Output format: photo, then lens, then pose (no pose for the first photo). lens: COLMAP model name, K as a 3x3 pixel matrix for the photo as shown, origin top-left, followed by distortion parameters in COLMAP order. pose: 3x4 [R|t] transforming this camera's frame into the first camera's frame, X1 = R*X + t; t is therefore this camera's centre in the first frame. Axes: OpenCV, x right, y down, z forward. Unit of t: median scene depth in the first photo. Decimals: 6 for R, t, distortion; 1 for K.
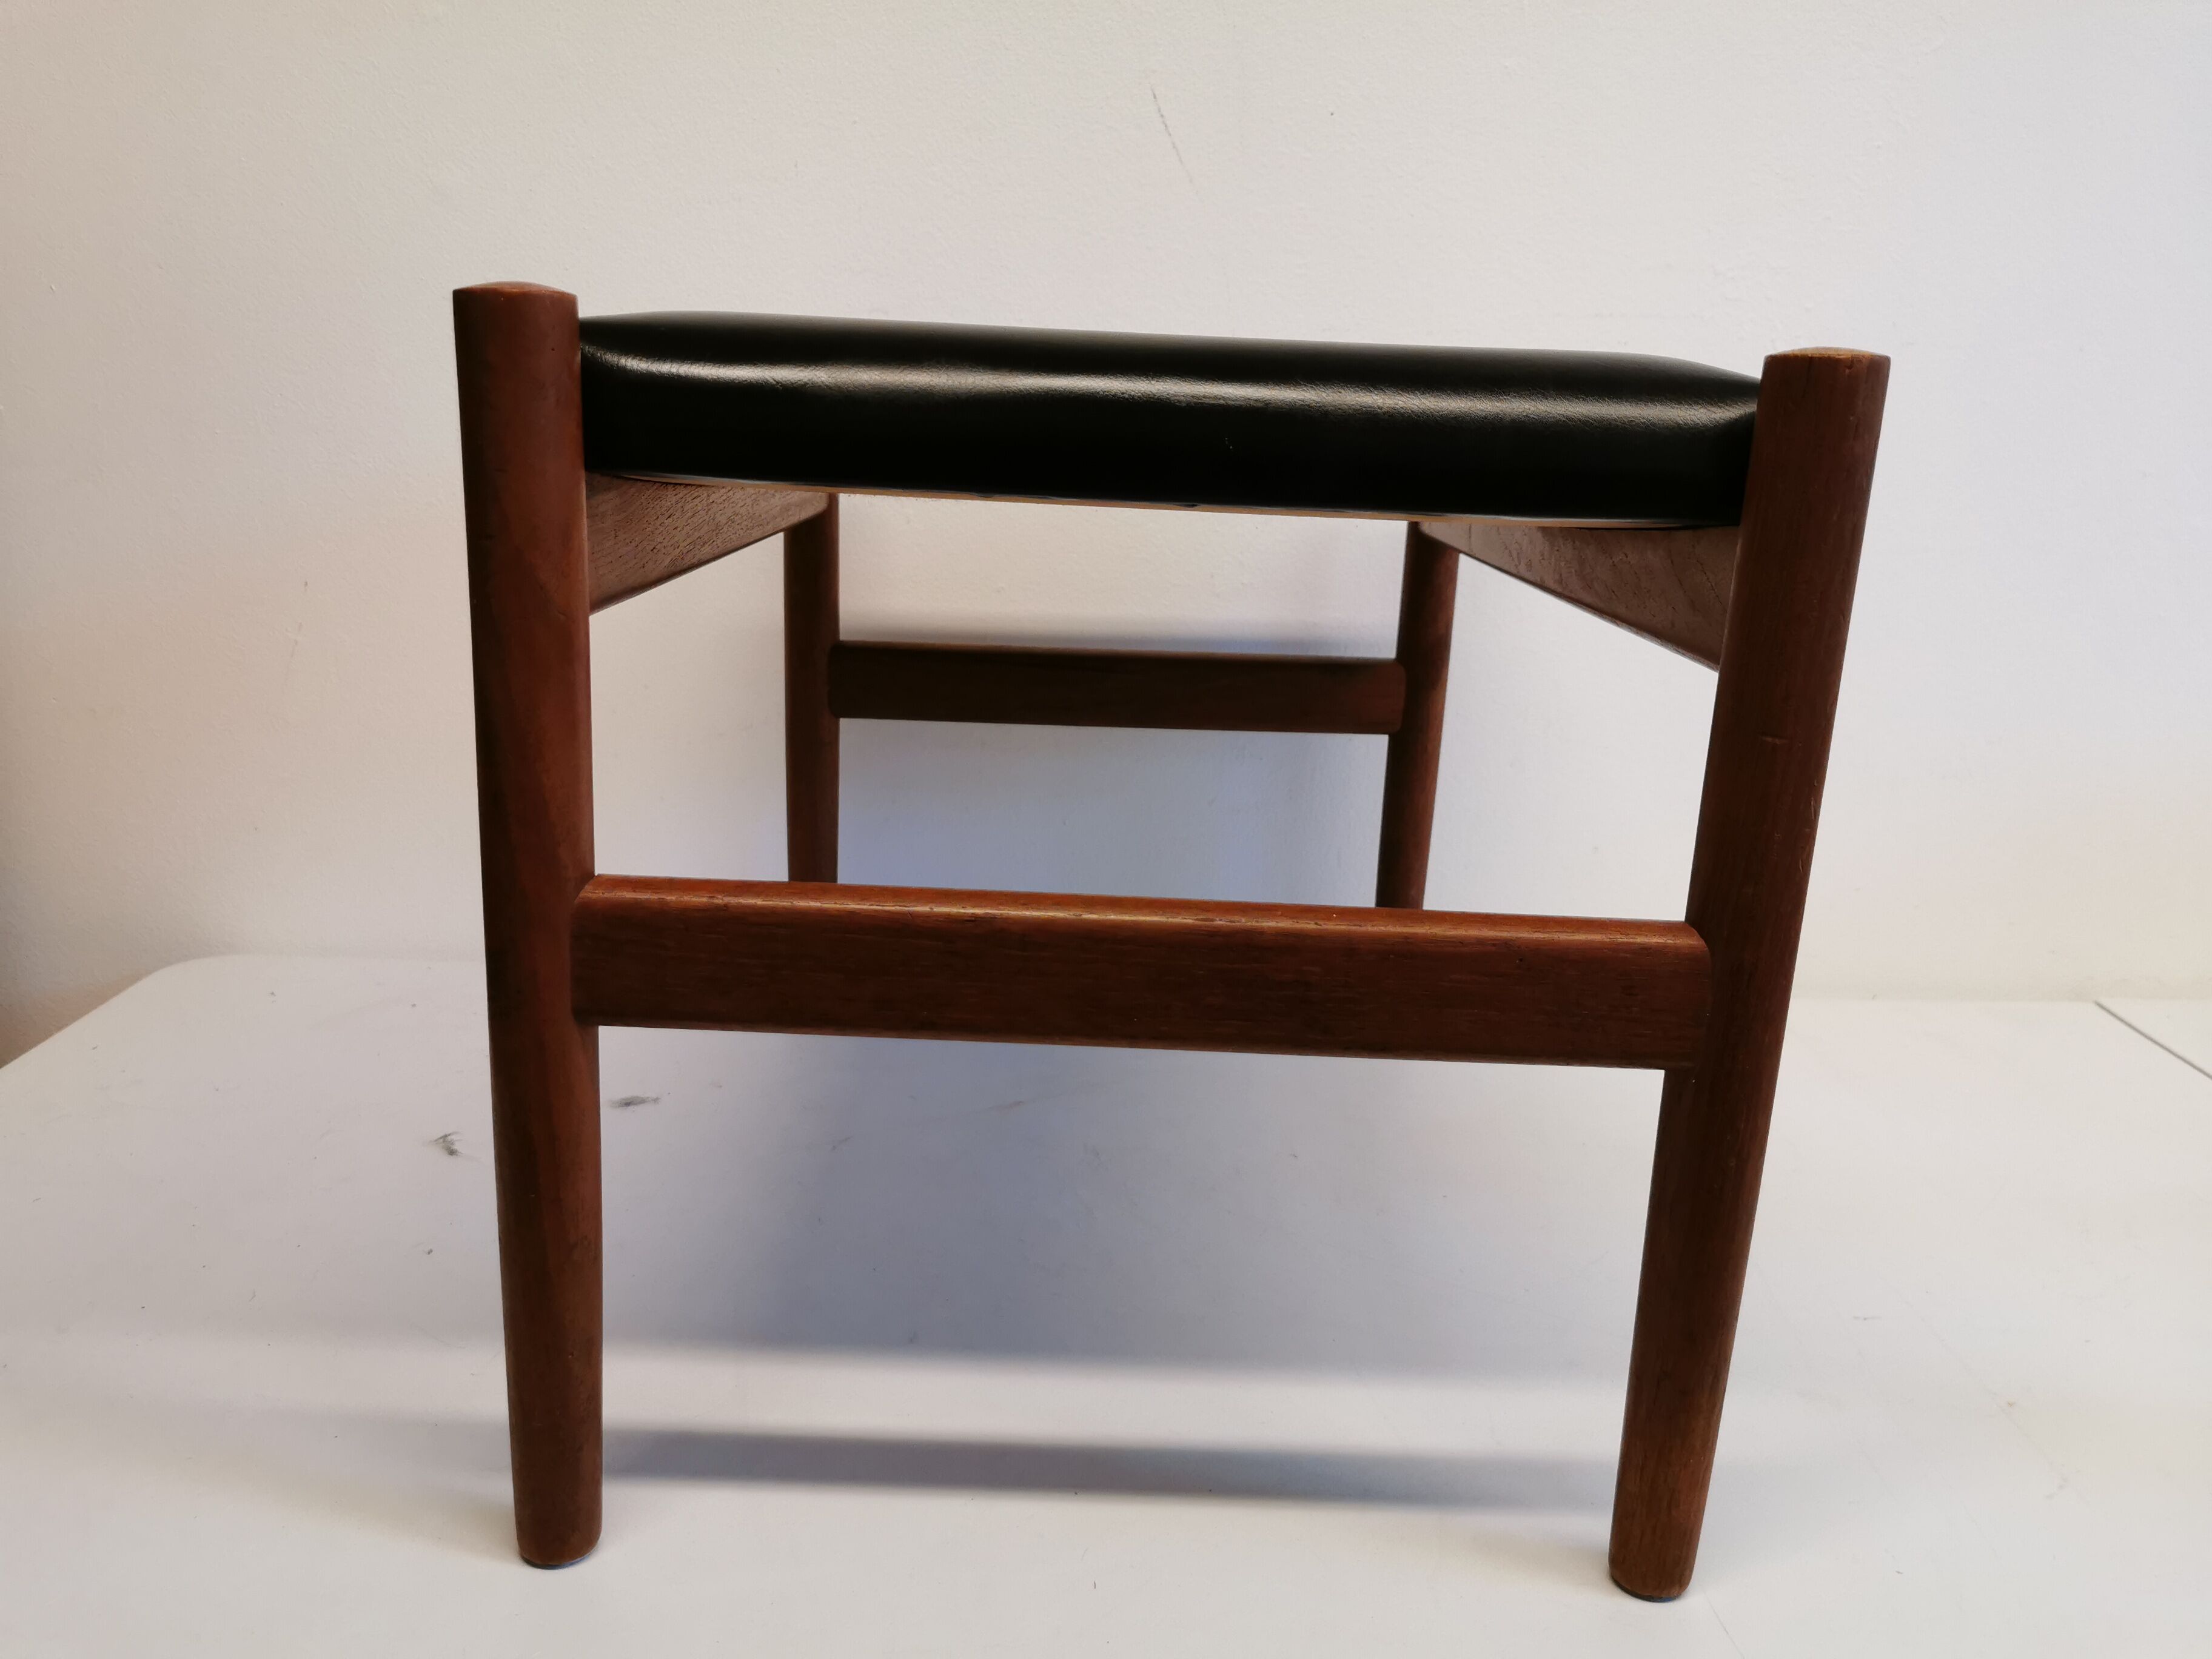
lens RADIAL K [[1721.0, 0, 1106.6], [0, 1721.0, 825.3], [0, 0, 1]] dist [0.046251, -0.084290]
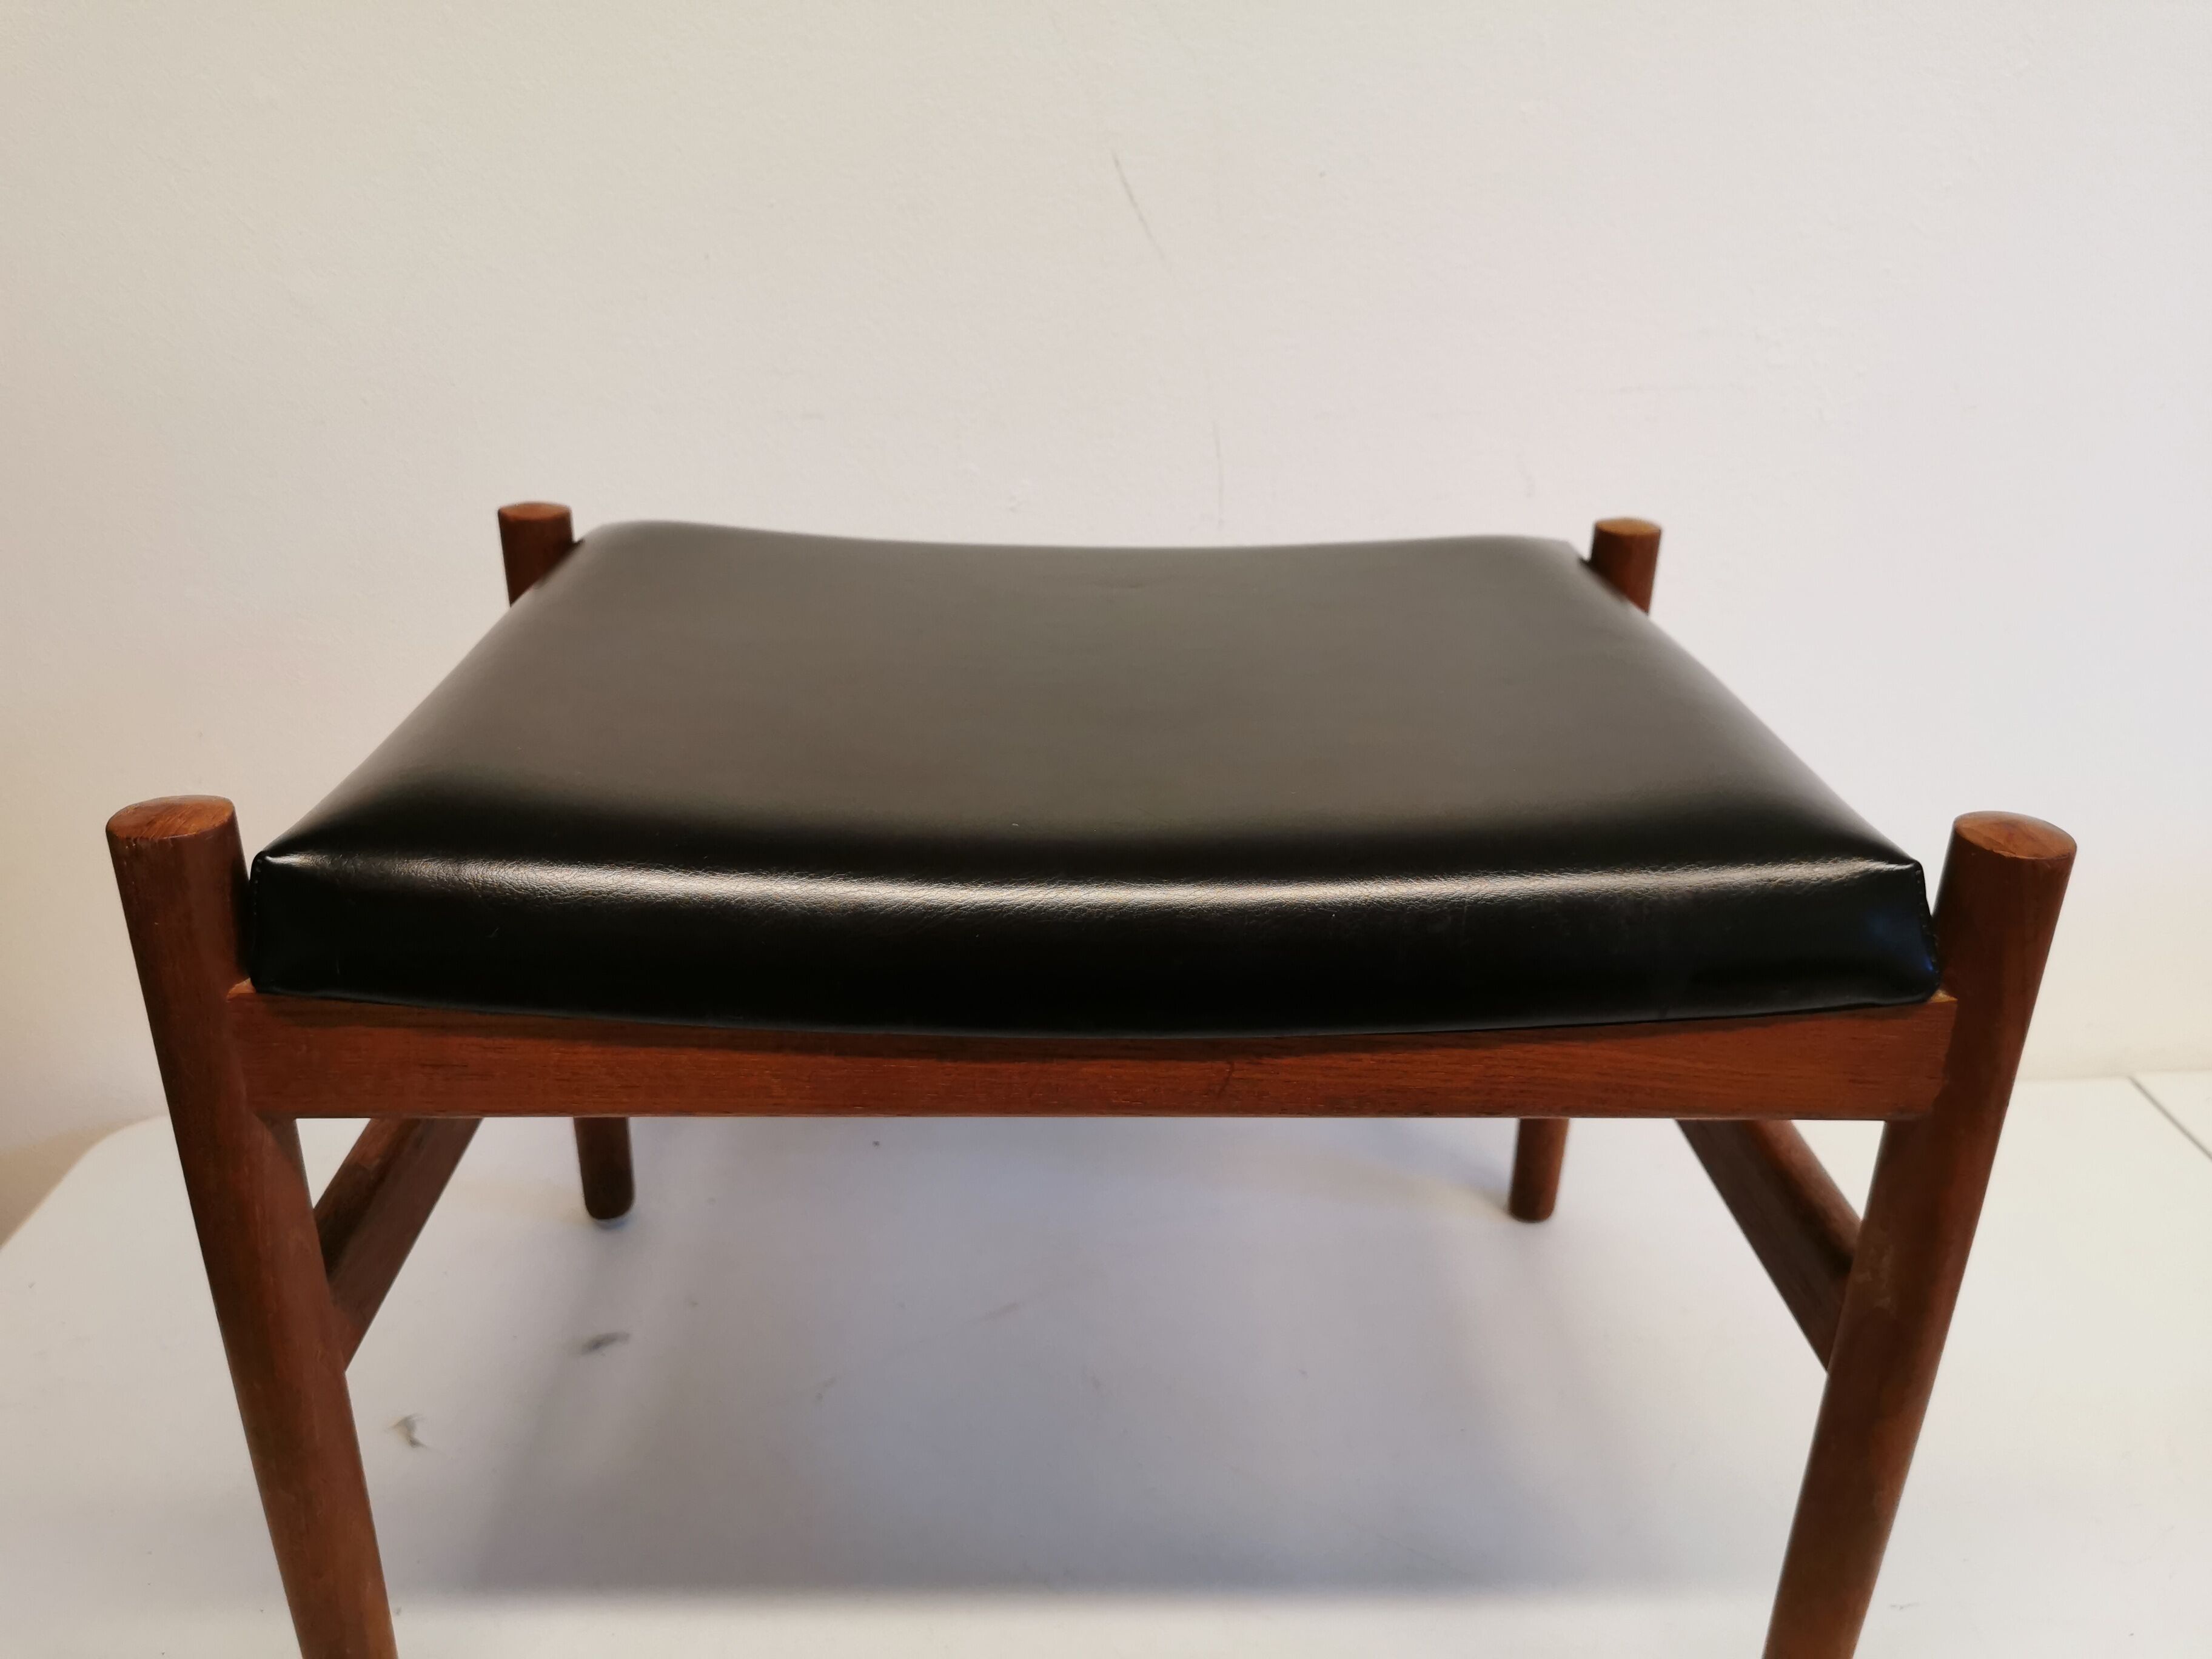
lens RADIAL K [[1721.0, 0, 1112.7], [0, 1721.0, 804.0], [0, 0, 1]] dist [0.046251, -0.084290]
pose [[0.999255, -0.037357, 0.009655, 0.005421], [0.035348, 0.986641, 0.159026, -0.242849], [-0.015467, -0.158566, 0.987227, 0.097287]]
